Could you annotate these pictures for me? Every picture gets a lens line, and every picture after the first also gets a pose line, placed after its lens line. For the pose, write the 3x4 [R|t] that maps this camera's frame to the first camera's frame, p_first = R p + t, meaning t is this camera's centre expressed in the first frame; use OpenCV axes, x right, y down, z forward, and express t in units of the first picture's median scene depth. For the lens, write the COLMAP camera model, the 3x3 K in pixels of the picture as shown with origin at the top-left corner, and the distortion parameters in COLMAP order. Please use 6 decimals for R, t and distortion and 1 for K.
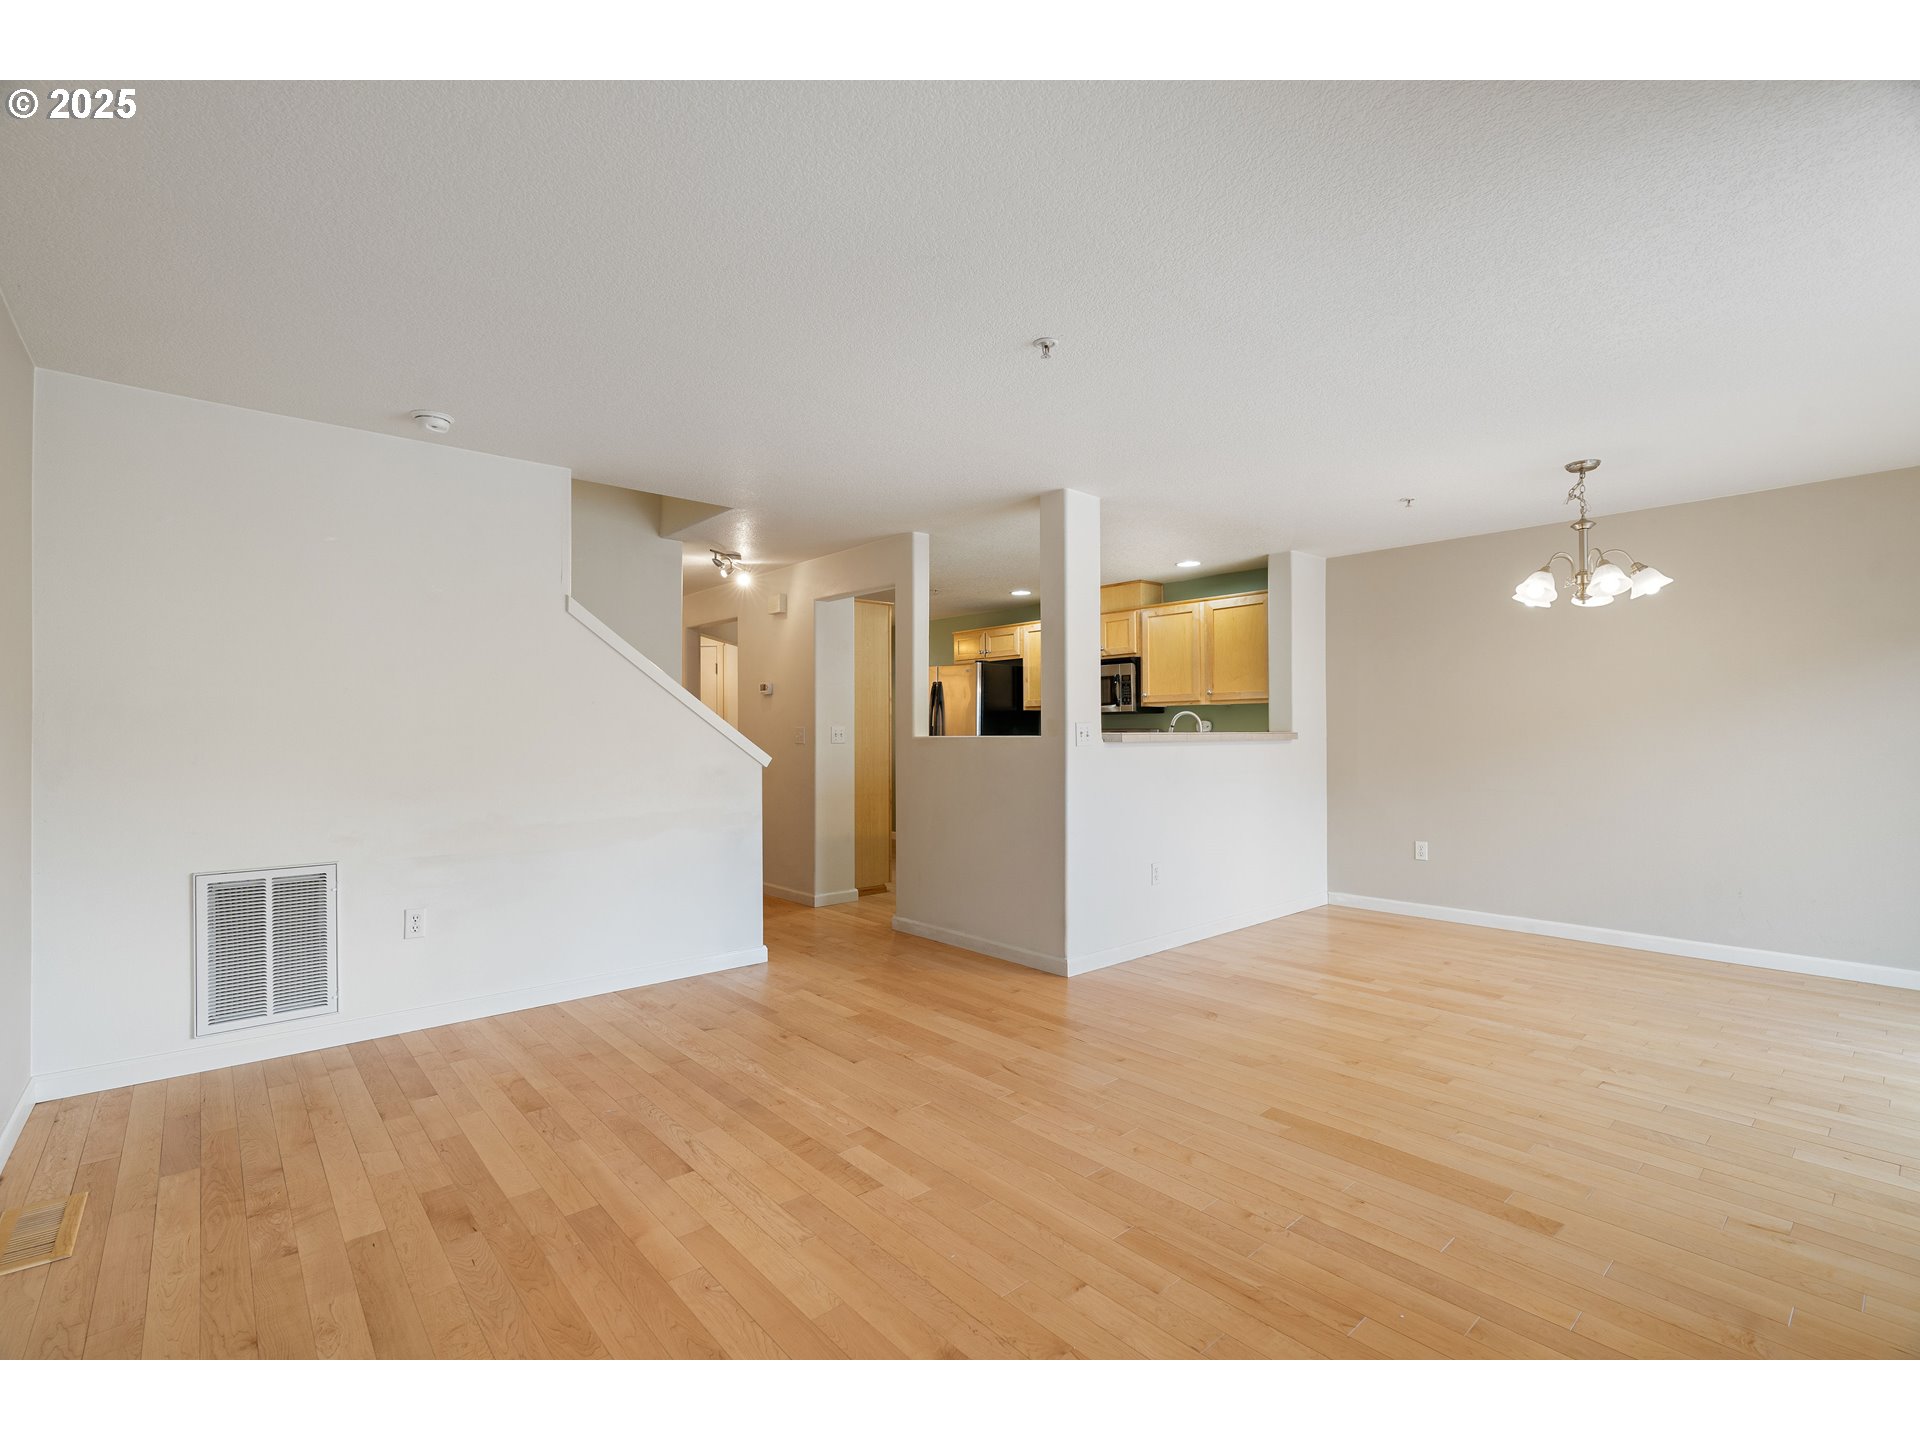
lens RADIAL K [[872.8, 0, 949.4], [0, 872.8, 726.2], [0, 0, 1]] dist [-0.006051, 0.002696]
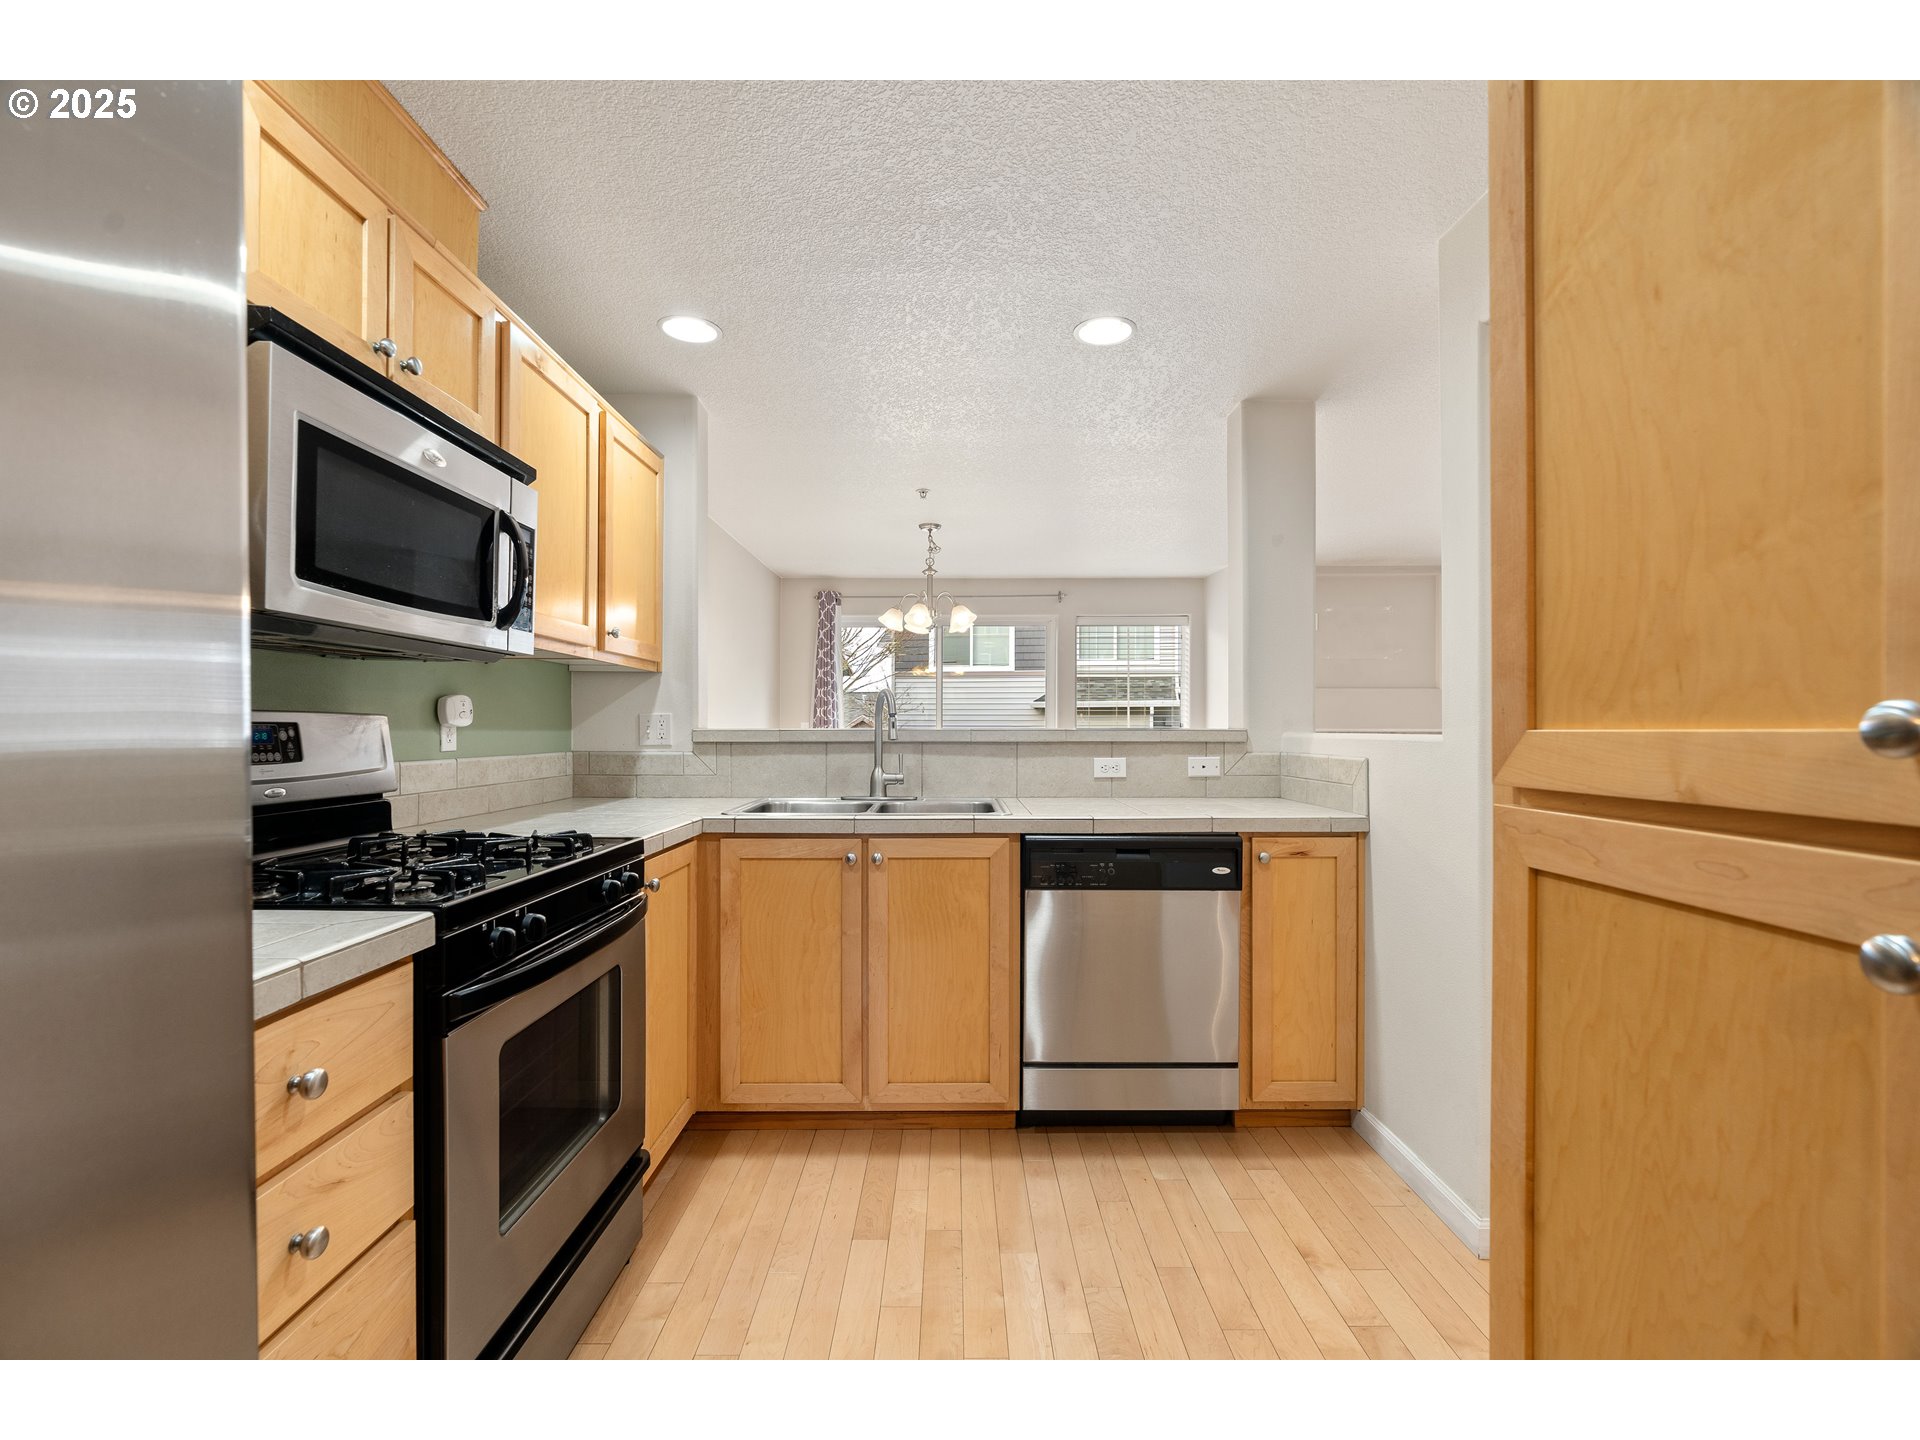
lens RADIAL K [[872.8, 0, 955.1], [0, 872.8, 729.0], [0, 0, 1]] dist [-0.006051, 0.002696]
pose [[-0.763251, 0.001012, 0.646101, -0.154350], [-0.005877, 0.999947, -0.008509, 0.016304], [-0.646075, -0.010291, -0.763205, 1.987947]]
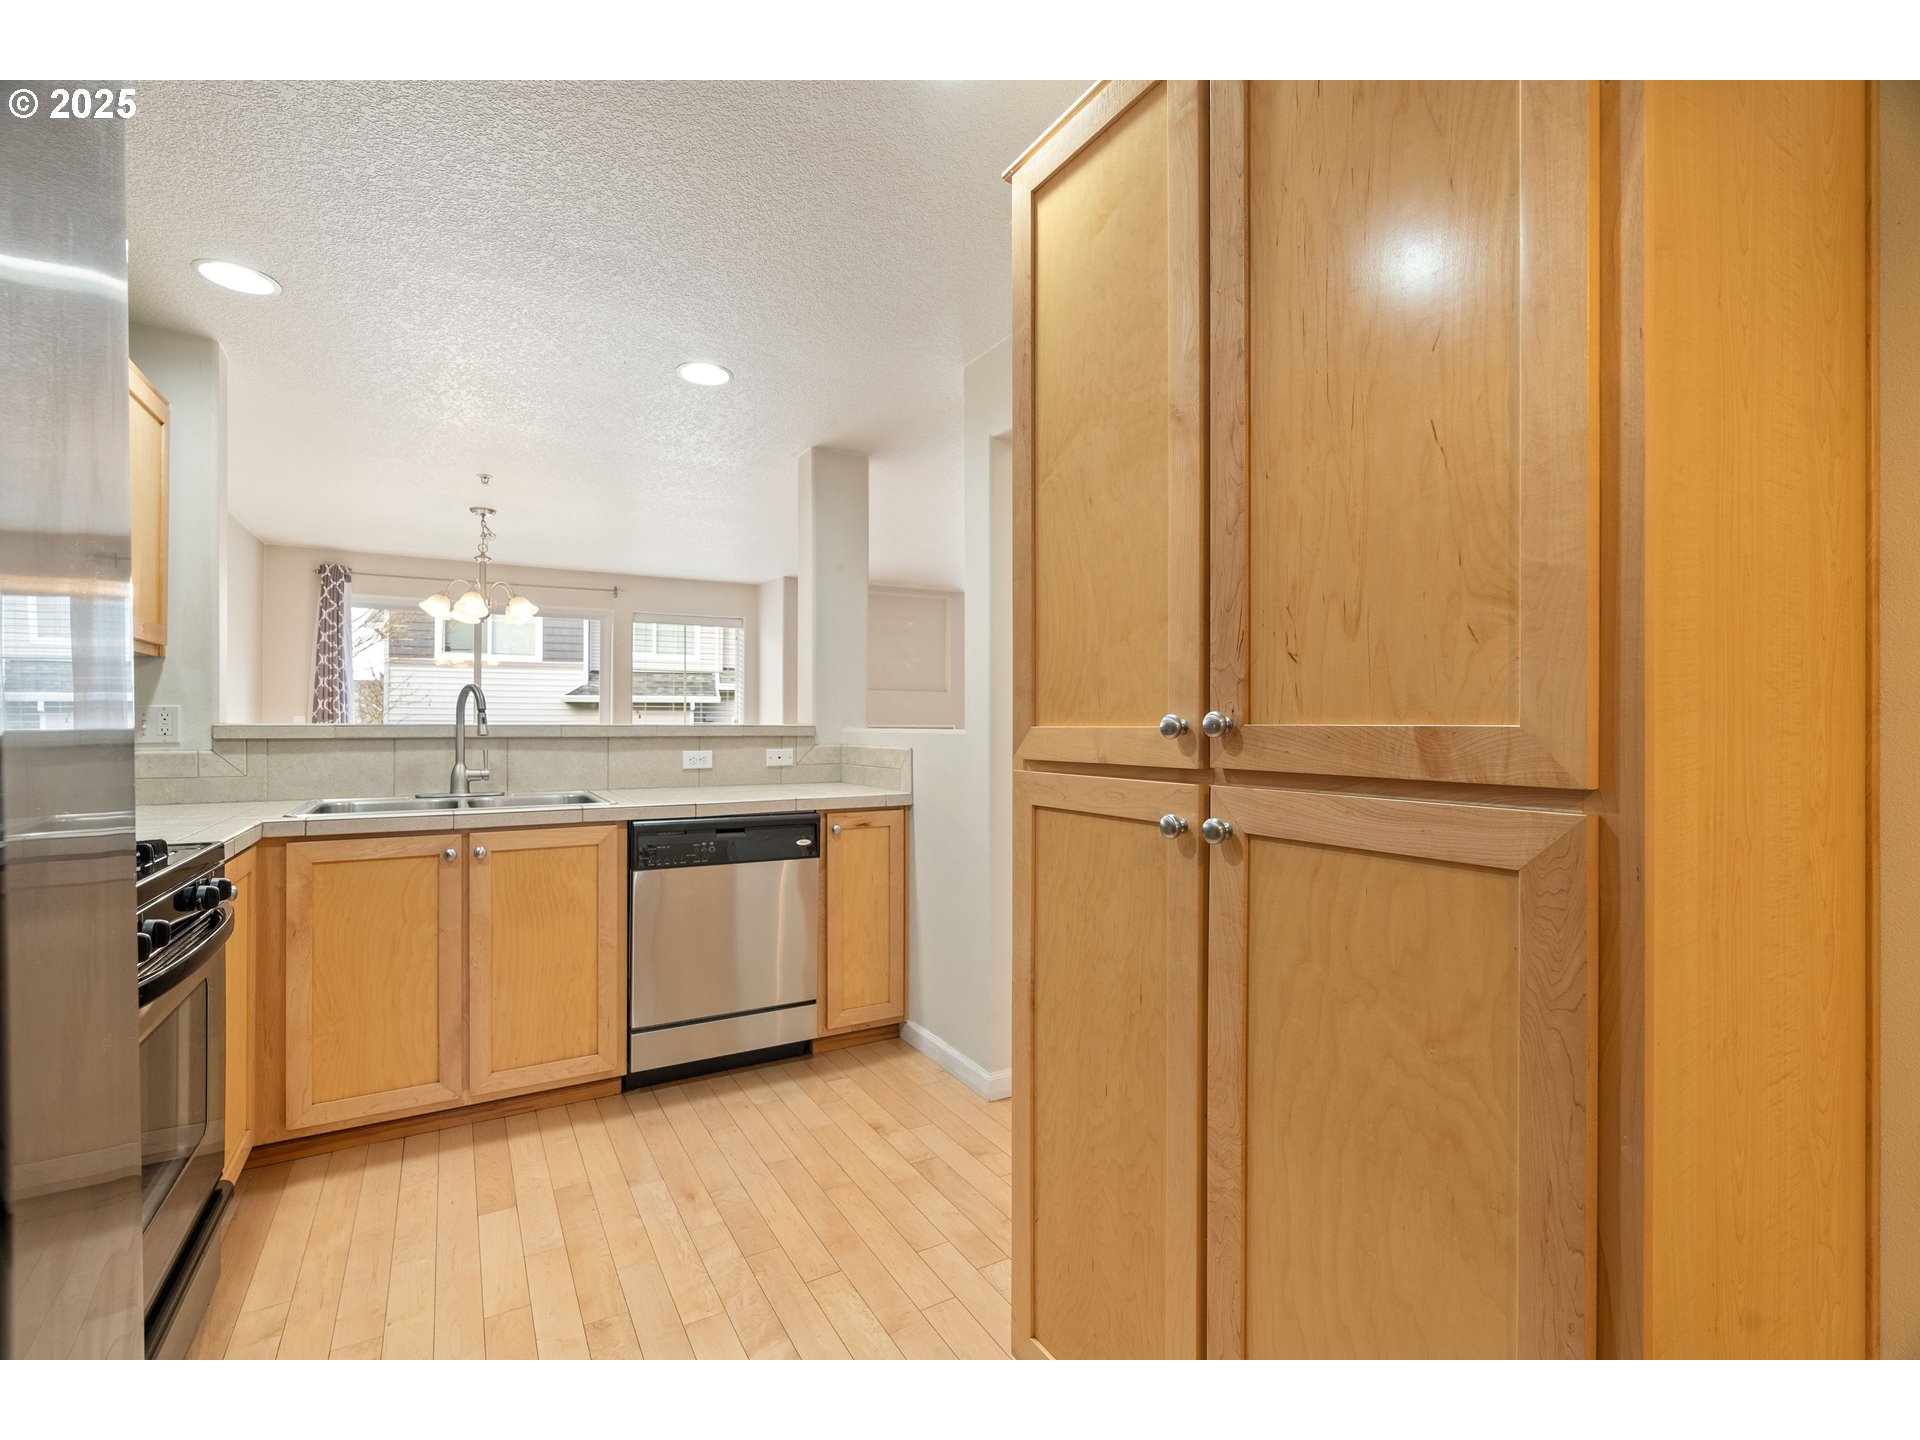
lens RADIAL K [[872.8, 0, 948.1], [0, 872.8, 724.1], [0, 0, 1]] dist [-0.006051, 0.002696]
pose [[-0.983096, -0.000497, 0.183092, -0.156888], [-0.002539, 0.999937, -0.010916, 0.017111], [-0.183075, -0.011196, -0.983035, 2.110365]]
